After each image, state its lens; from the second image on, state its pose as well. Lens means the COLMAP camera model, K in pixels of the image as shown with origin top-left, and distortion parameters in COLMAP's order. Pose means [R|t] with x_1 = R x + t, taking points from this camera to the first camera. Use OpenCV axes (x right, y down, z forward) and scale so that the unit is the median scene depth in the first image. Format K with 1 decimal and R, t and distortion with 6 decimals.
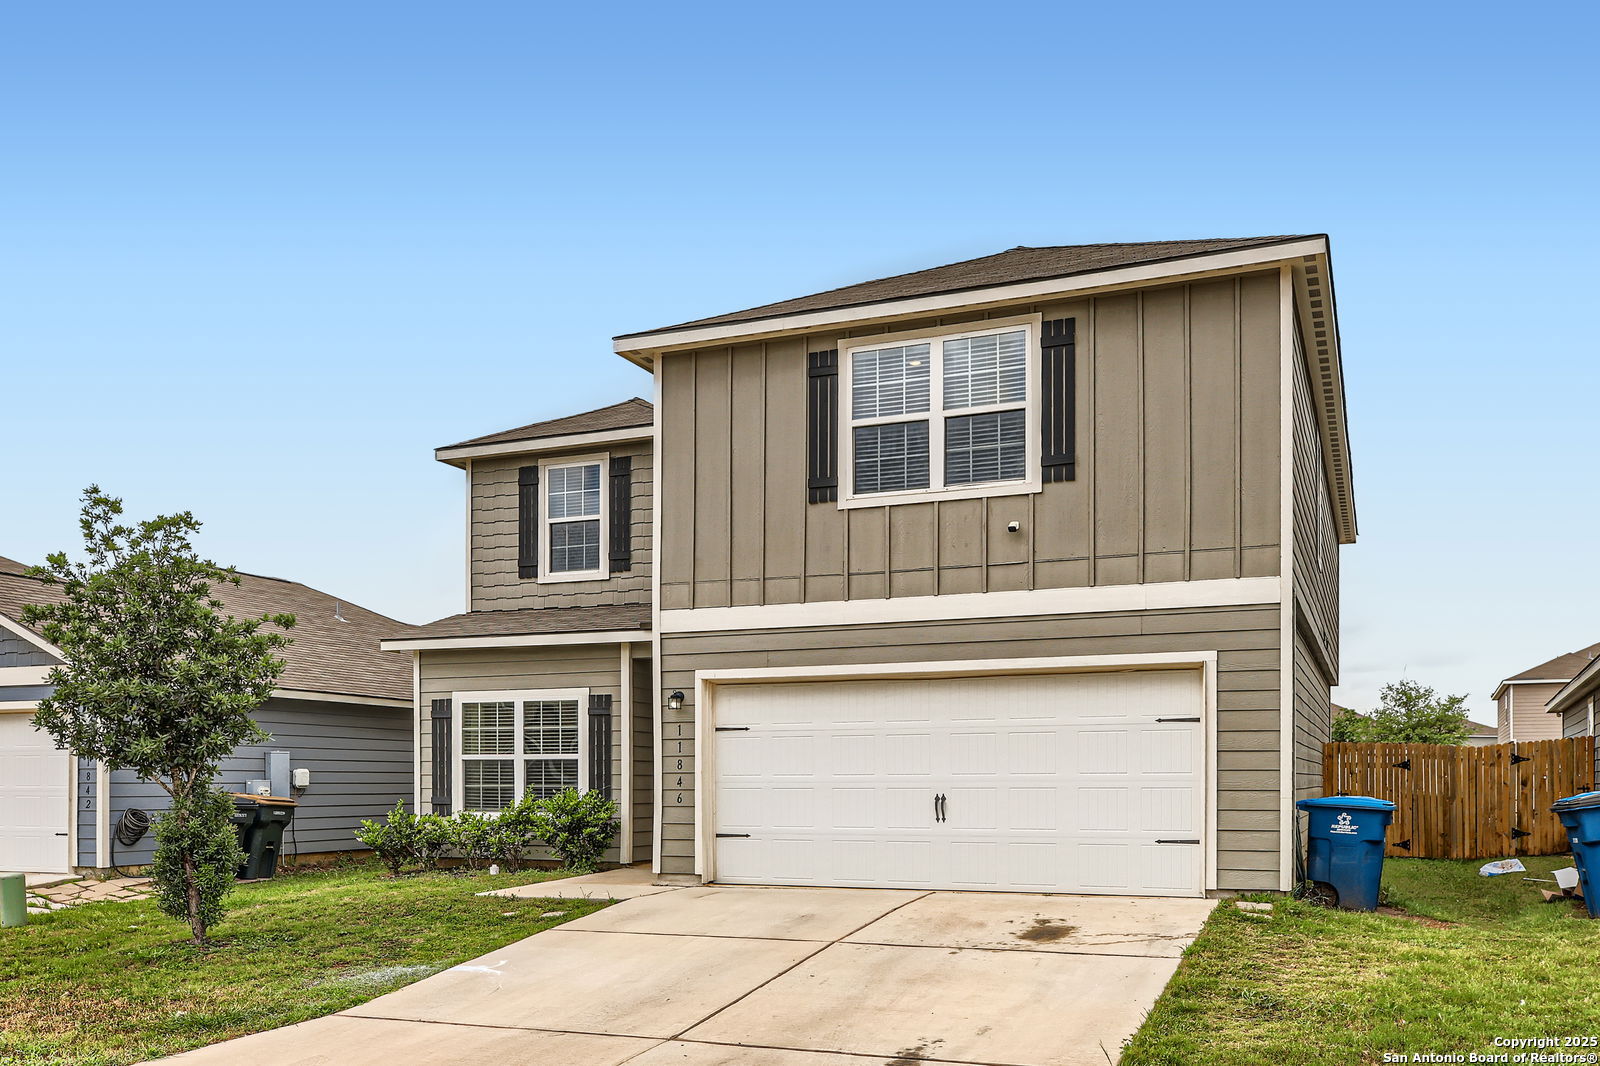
lens RADIAL K [[1370.9, 0, 803.1], [0, 1370.9, 783.9], [0, 0, 1]] dist [-0.001988, -0.004811]
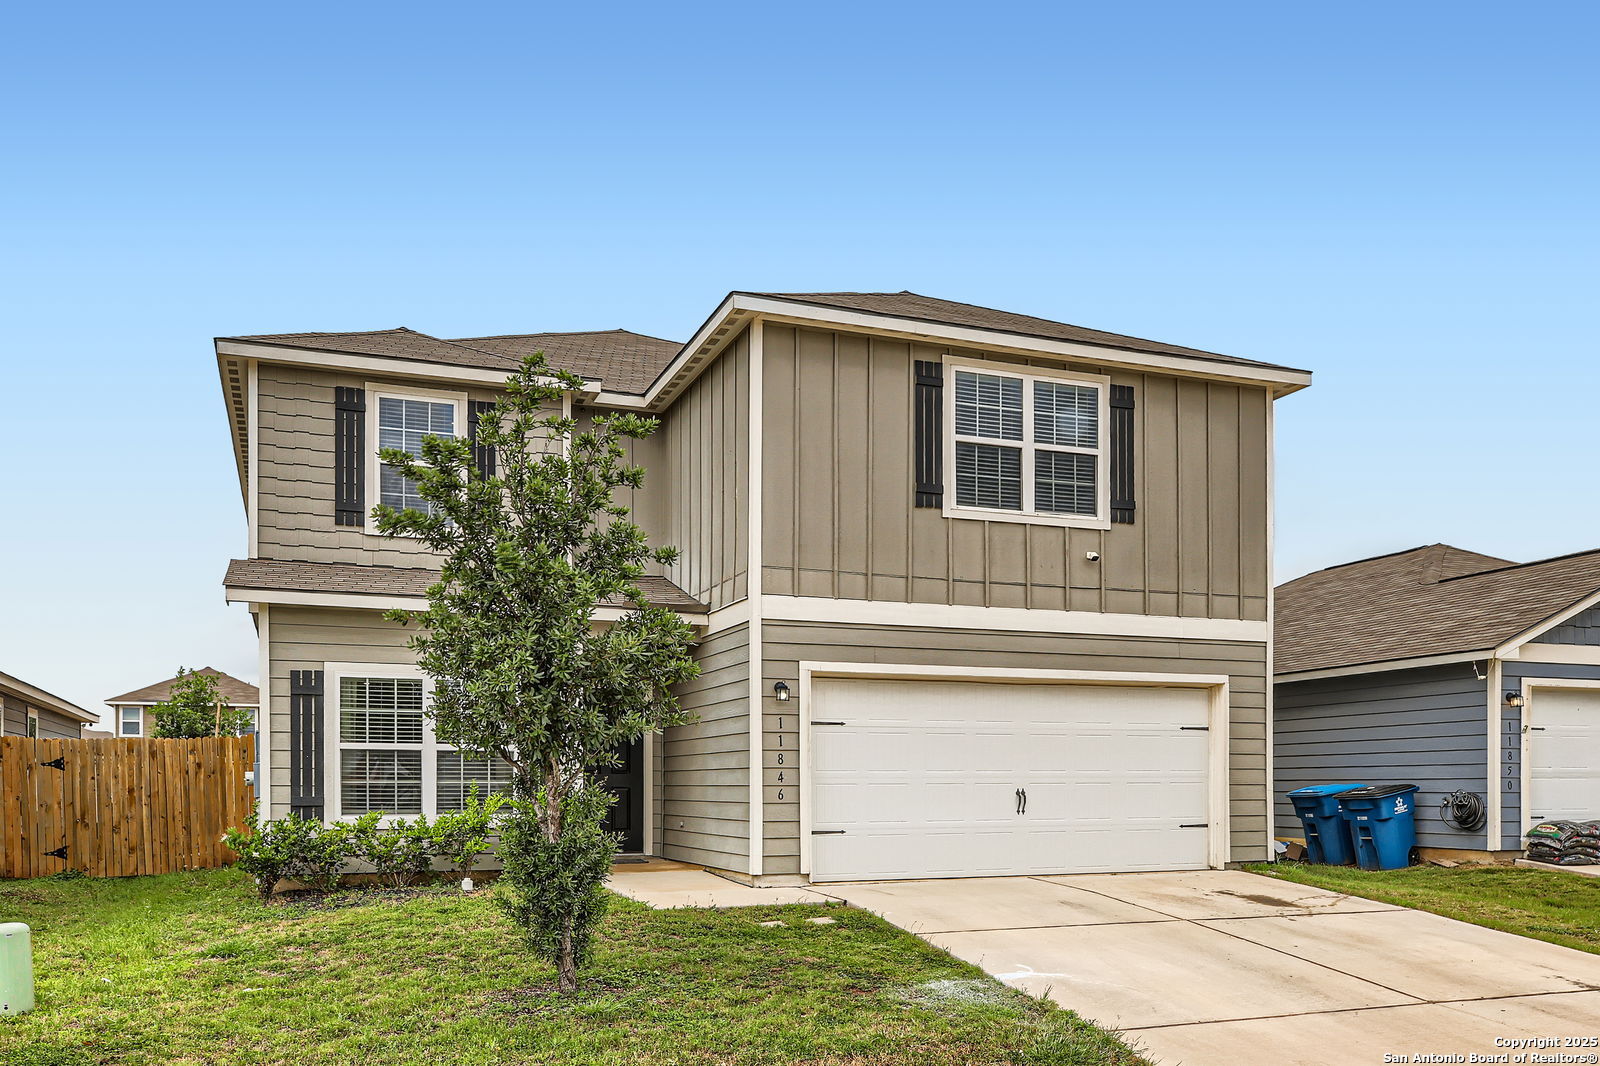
lens RADIAL K [[1314.5, 0, 797.8], [0, 1314.5, 783.7], [0, 0, 1]] dist [0.002606, 0.001293]
pose [[0.722861, -0.000345, 0.690994, -0.739693], [0.000988, 0.999999, -0.000534, 0.003587], [-0.690993, 0.001069, 0.722861, 0.348671]]
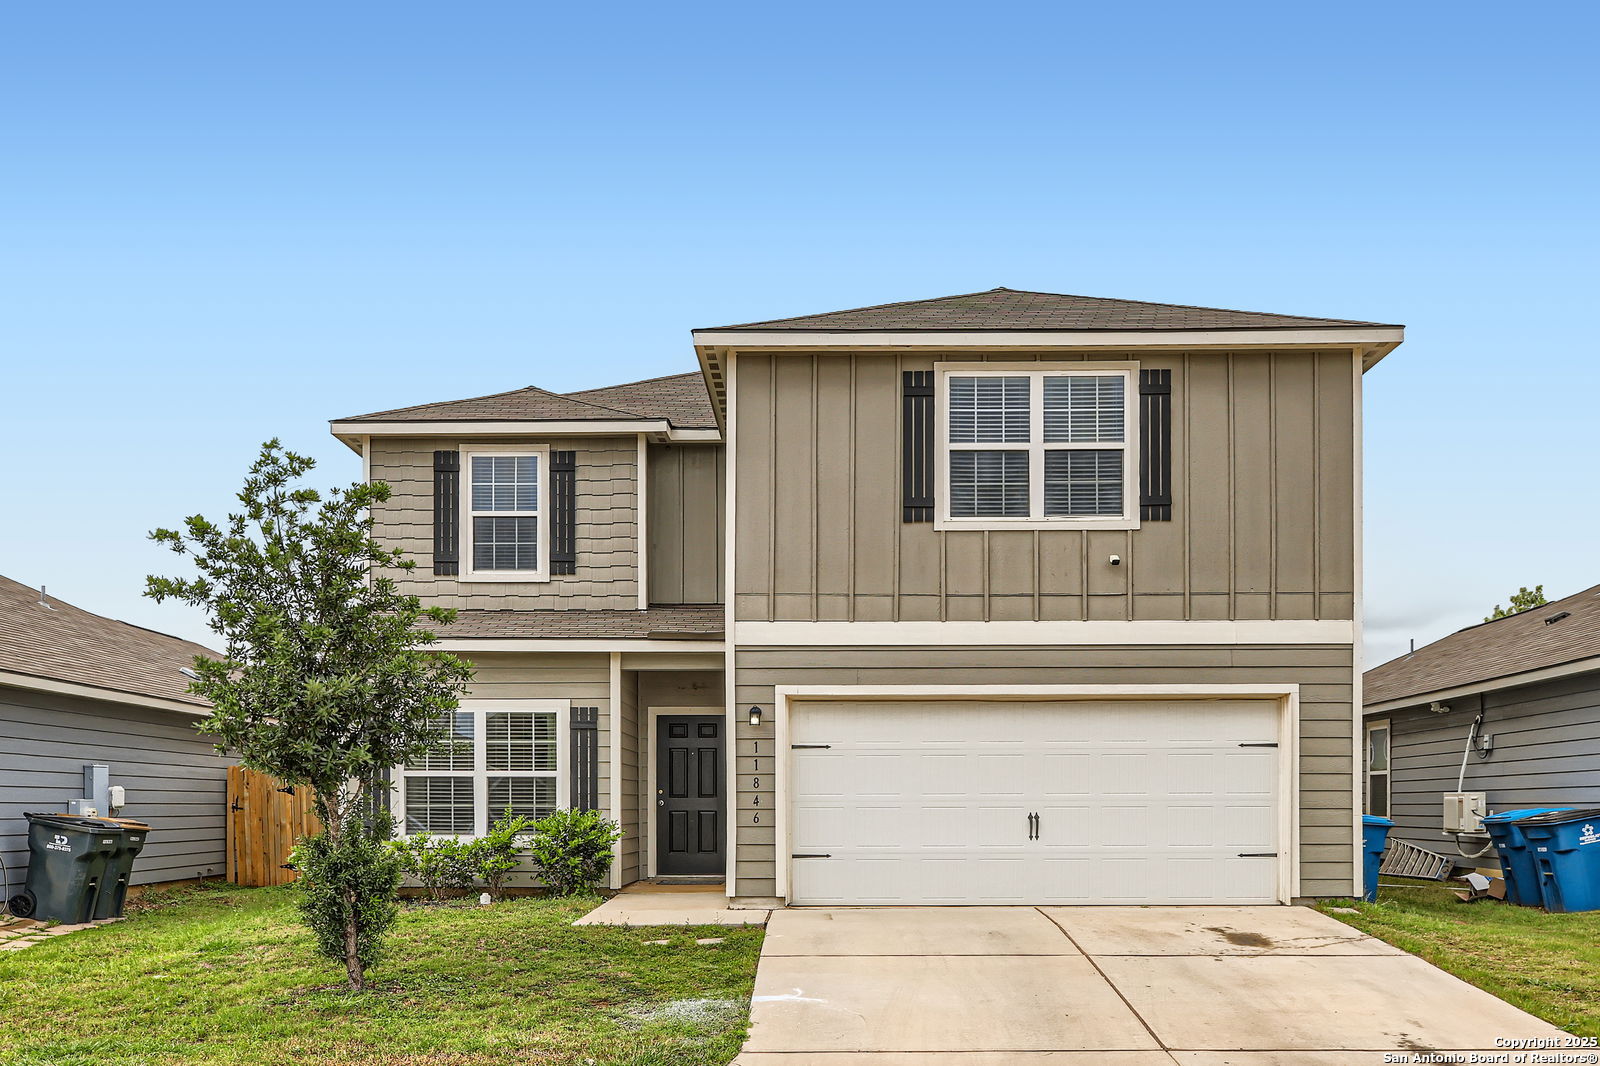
lens RADIAL K [[1404.7, 0, 801.3], [0, 1404.7, 807.5], [0, 0, 1]] dist [0.000662, -0.001152]
pose [[0.926994, -0.000269, 0.375077, -0.447805], [0.000410, 1.000000, -0.000296, 0.003561], [-0.375077, 0.000428, 0.926994, 0.079698]]
